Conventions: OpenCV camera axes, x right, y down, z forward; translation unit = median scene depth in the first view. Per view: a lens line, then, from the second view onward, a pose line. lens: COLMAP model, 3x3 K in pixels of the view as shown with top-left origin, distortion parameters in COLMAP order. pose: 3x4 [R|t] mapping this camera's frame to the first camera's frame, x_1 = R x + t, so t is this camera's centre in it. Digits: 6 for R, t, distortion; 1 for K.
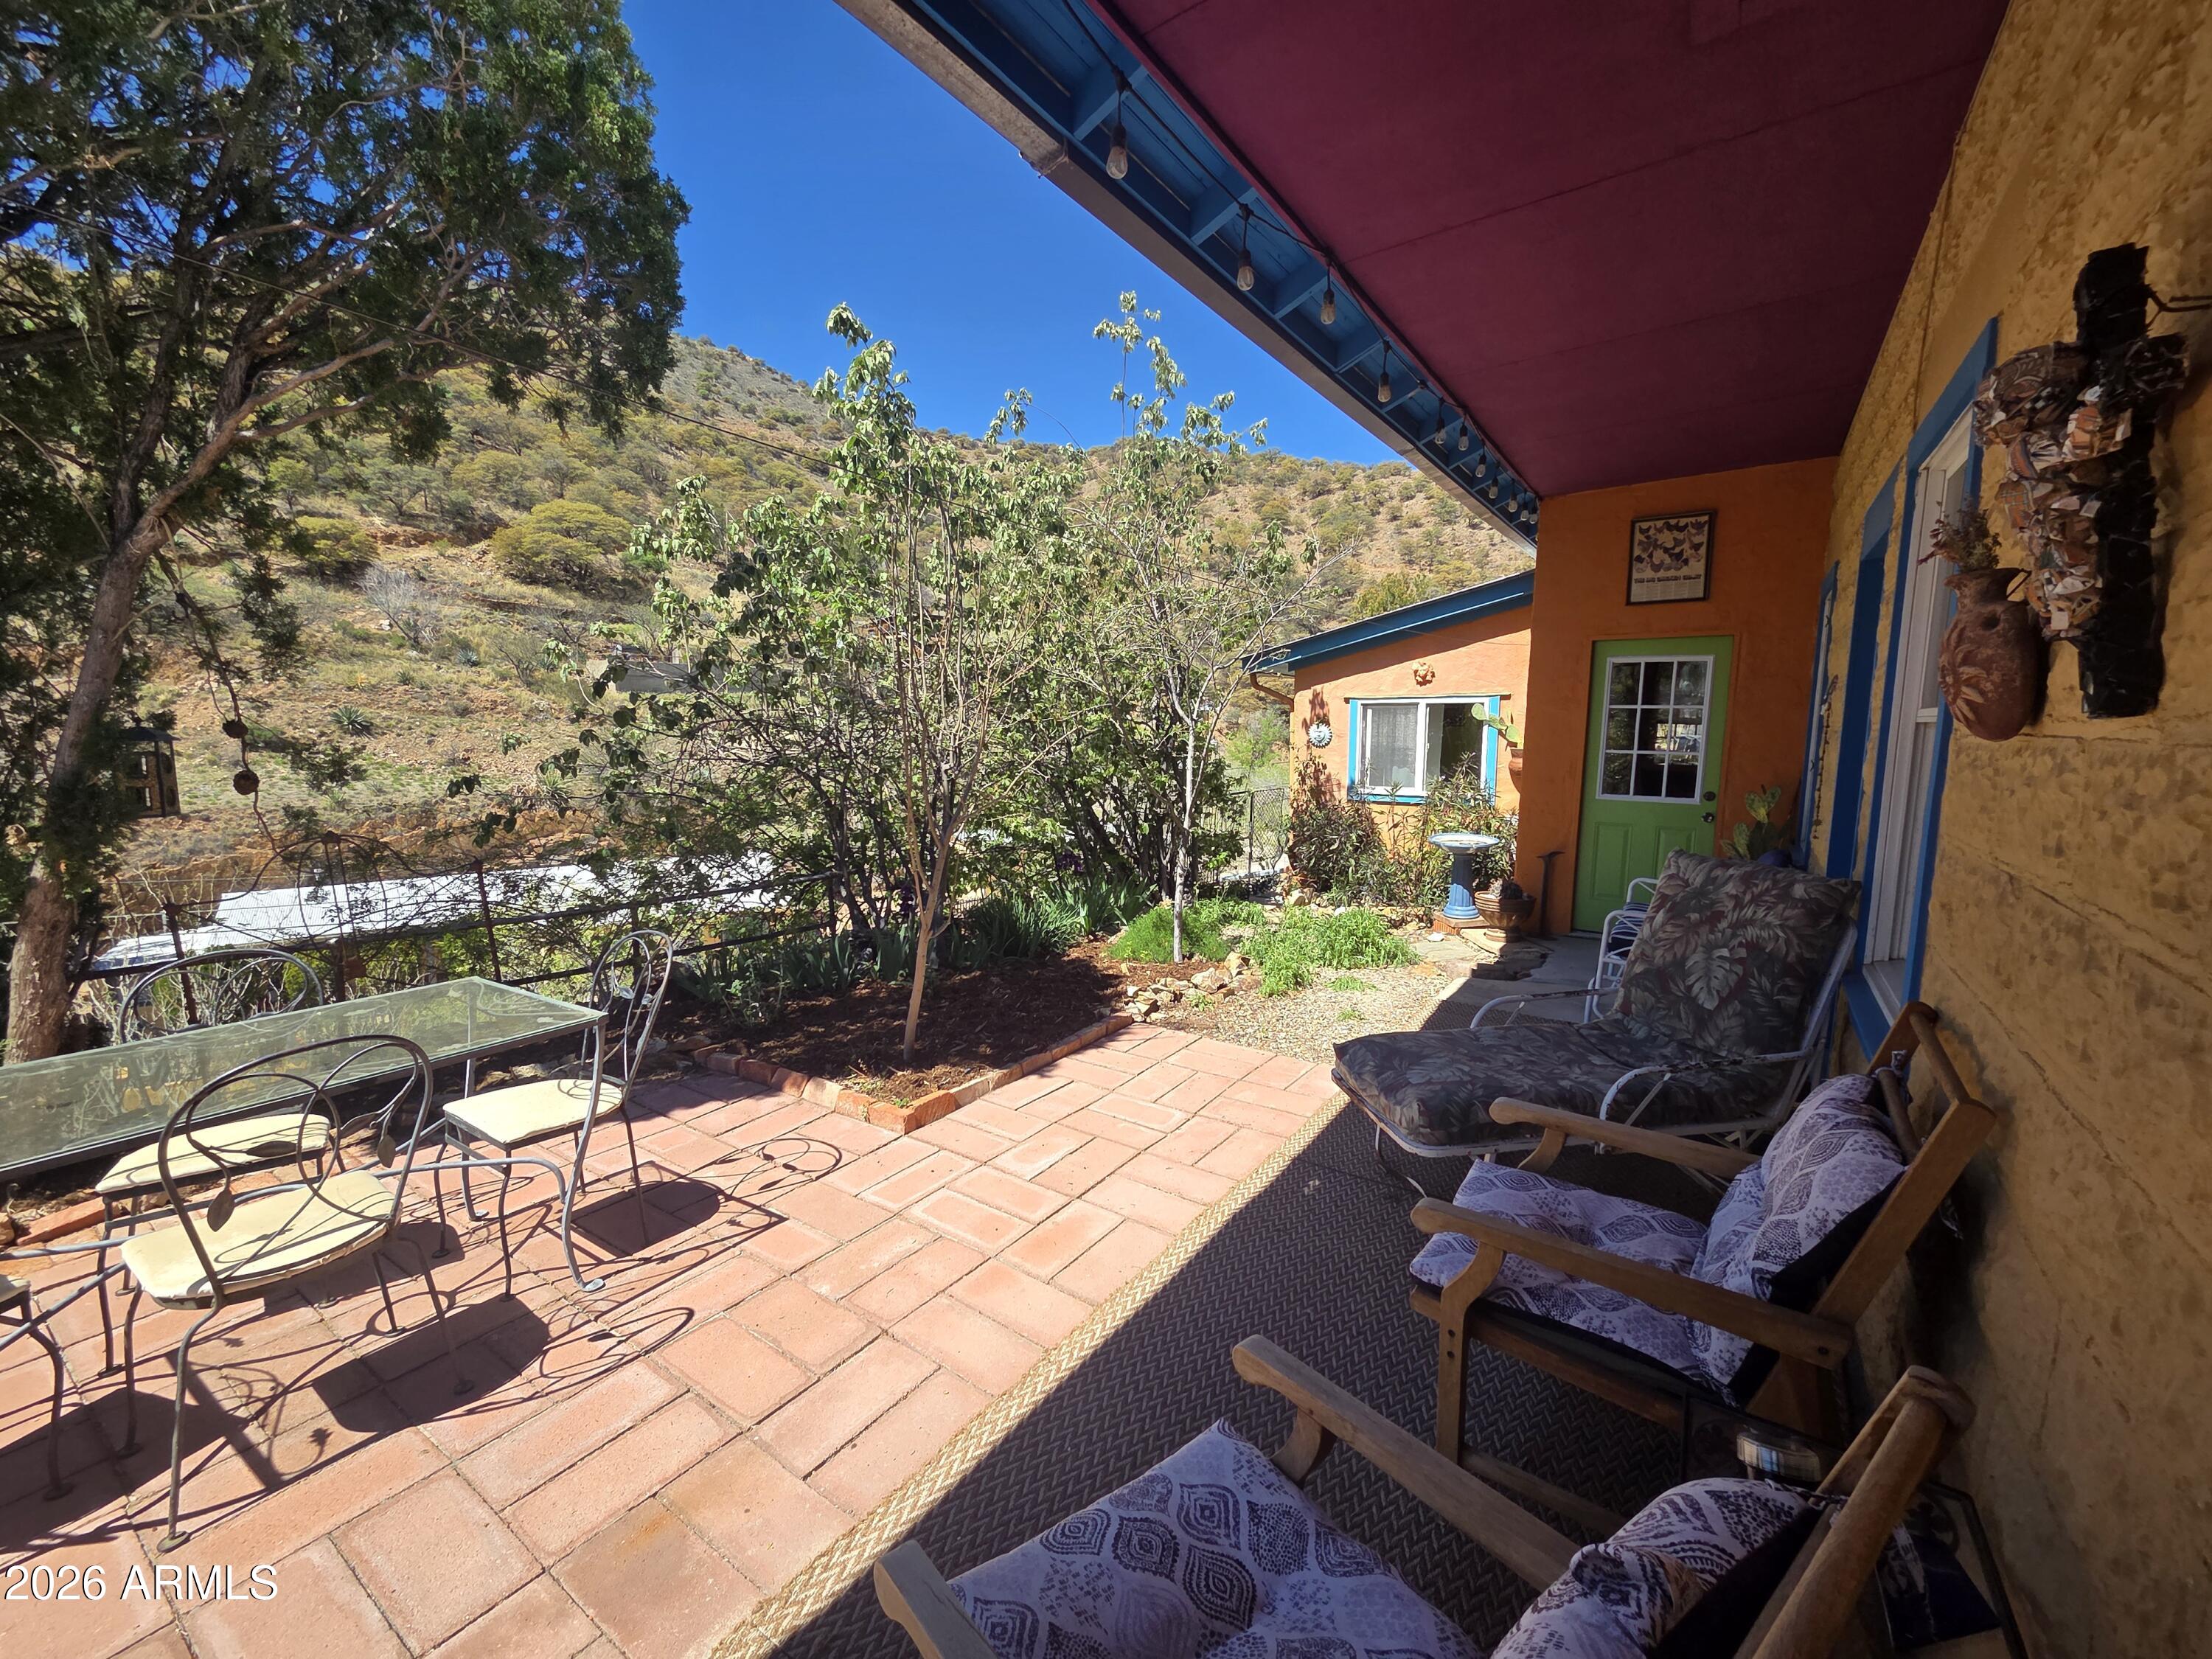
lens RADIAL K [[890.7, 0, 1106.0], [0, 890.7, 829.5], [0, 0, 1]] dist [0.002213, -0.000045]
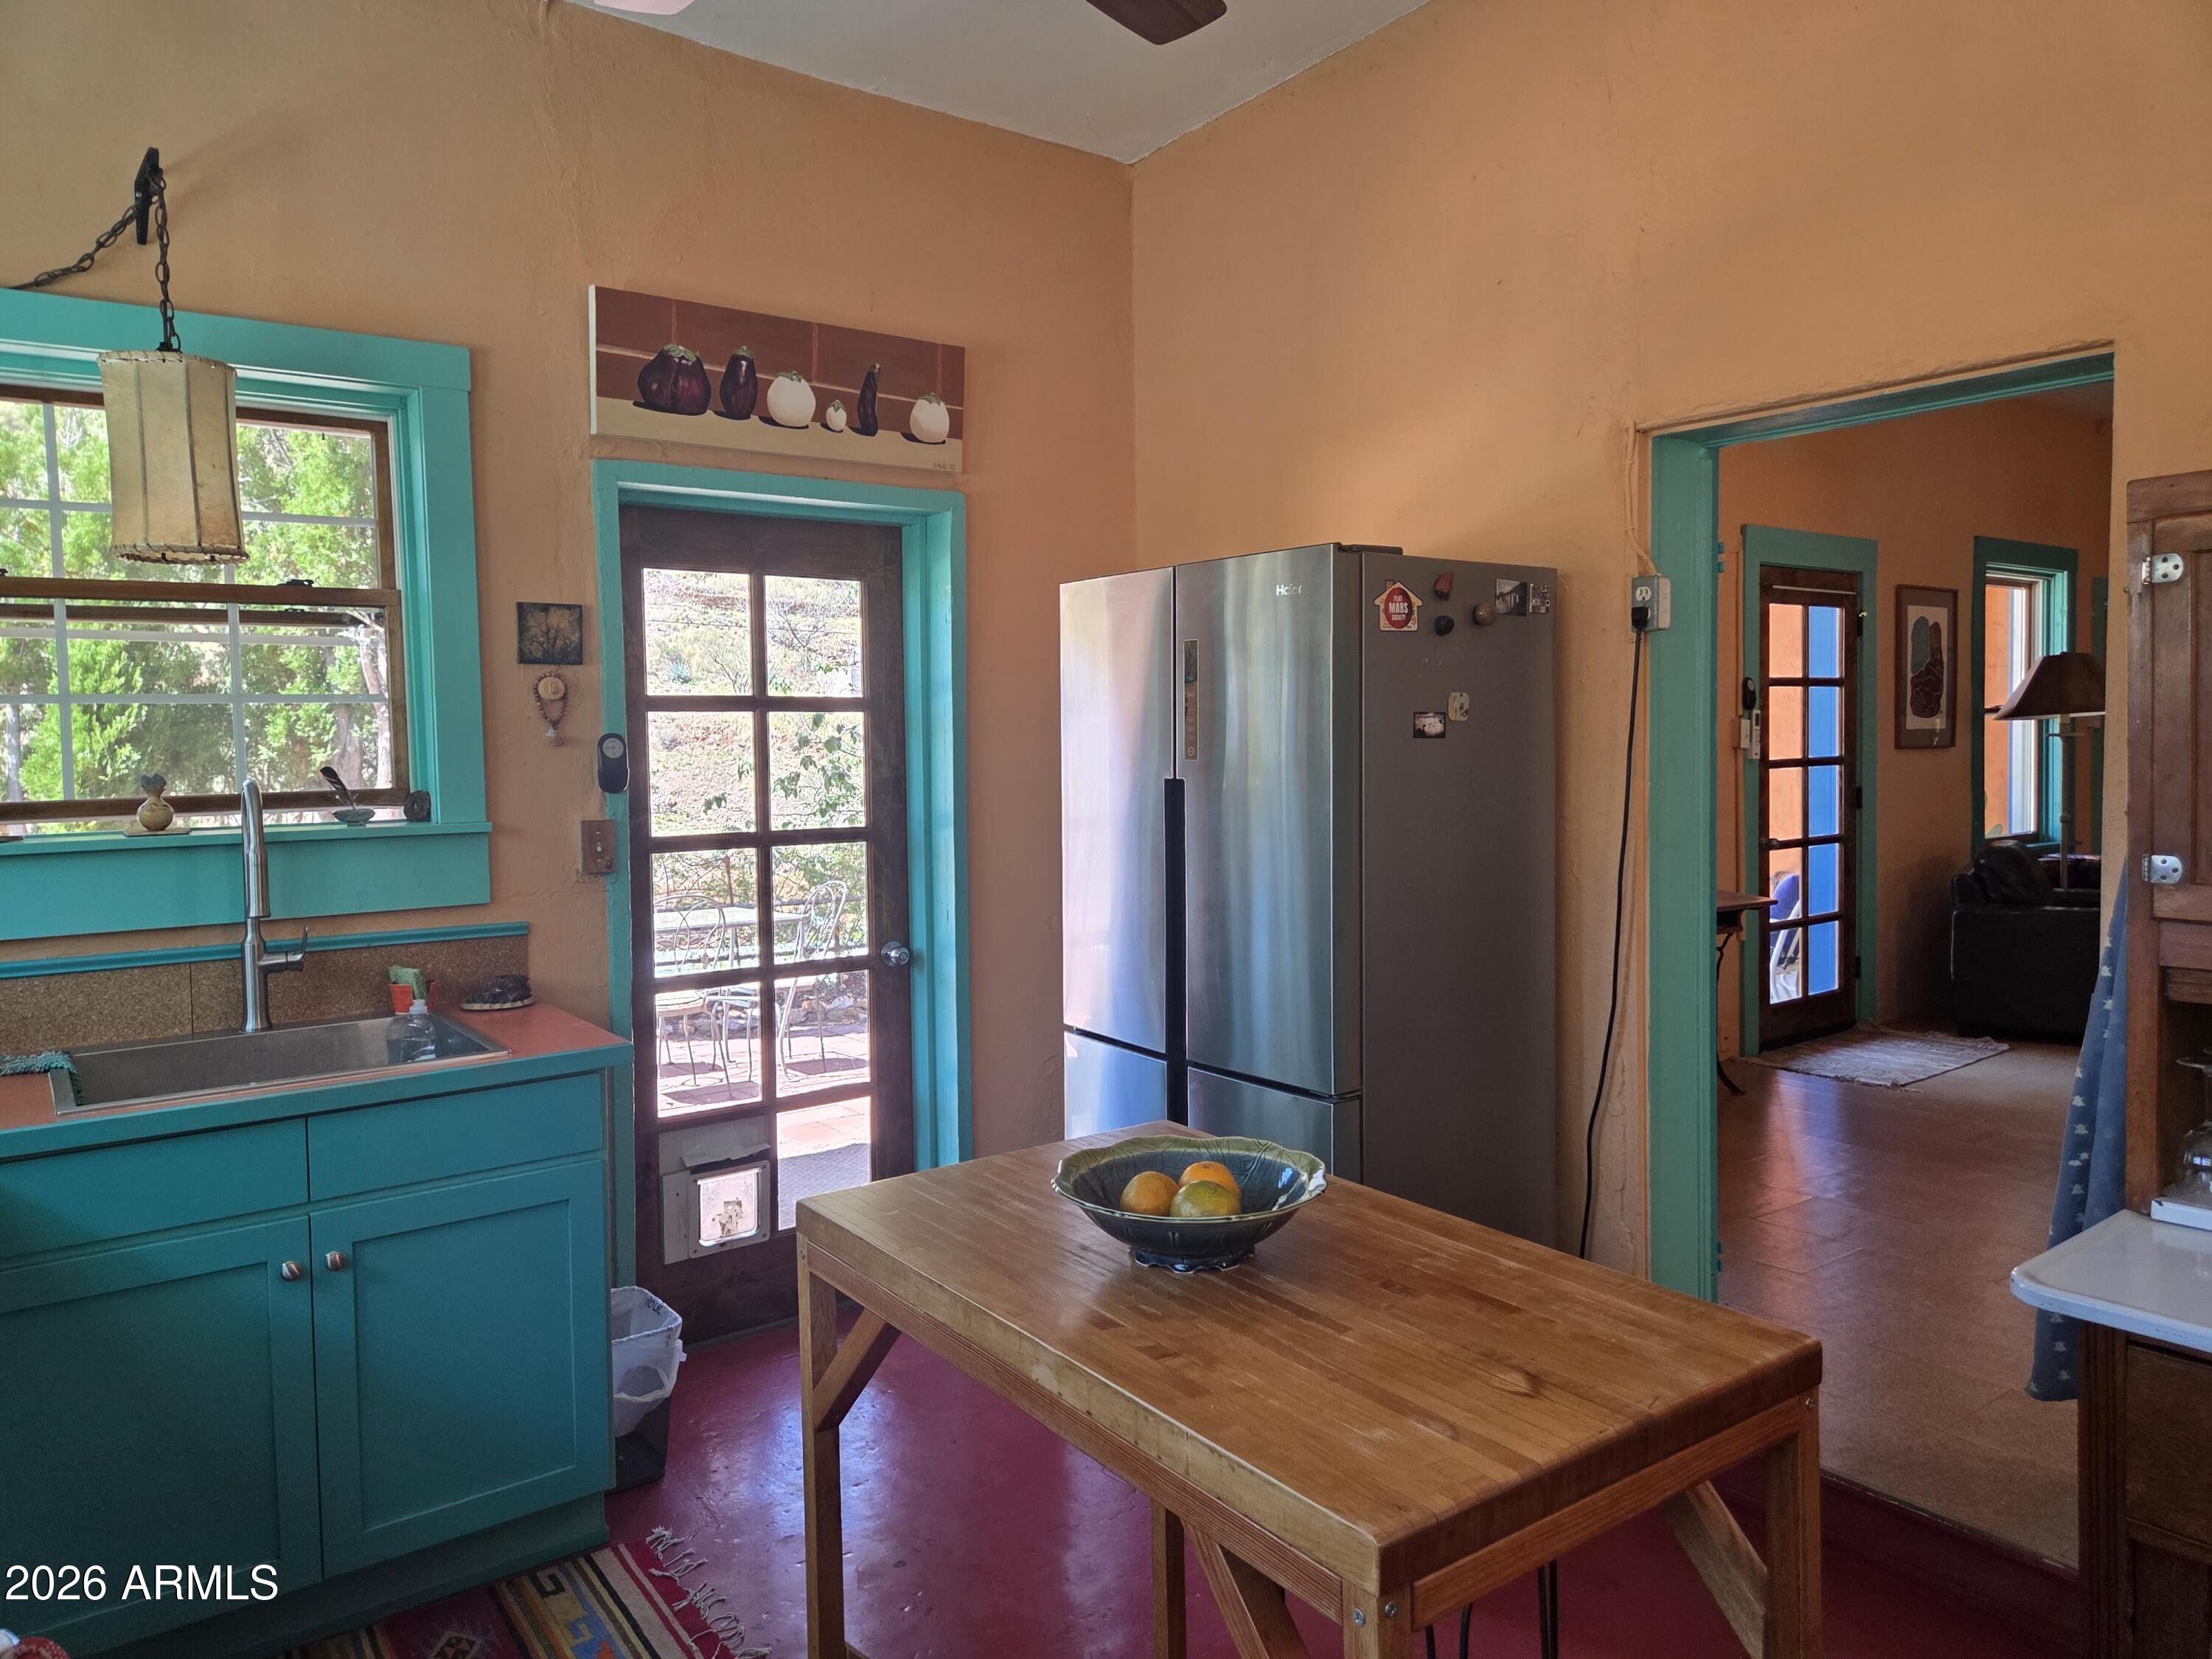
lens RADIAL K [[1478.7, 0, 1120.0], [0, 1478.7, 830.3], [0, 0, 1]] dist [0.063960, -0.057145]
pose [[0.948180, -0.003832, -0.317711, 0.135749], [-0.015580, 0.998164, -0.058536, 0.029919], [0.317352, 0.060453, 0.946379, -0.224787]]
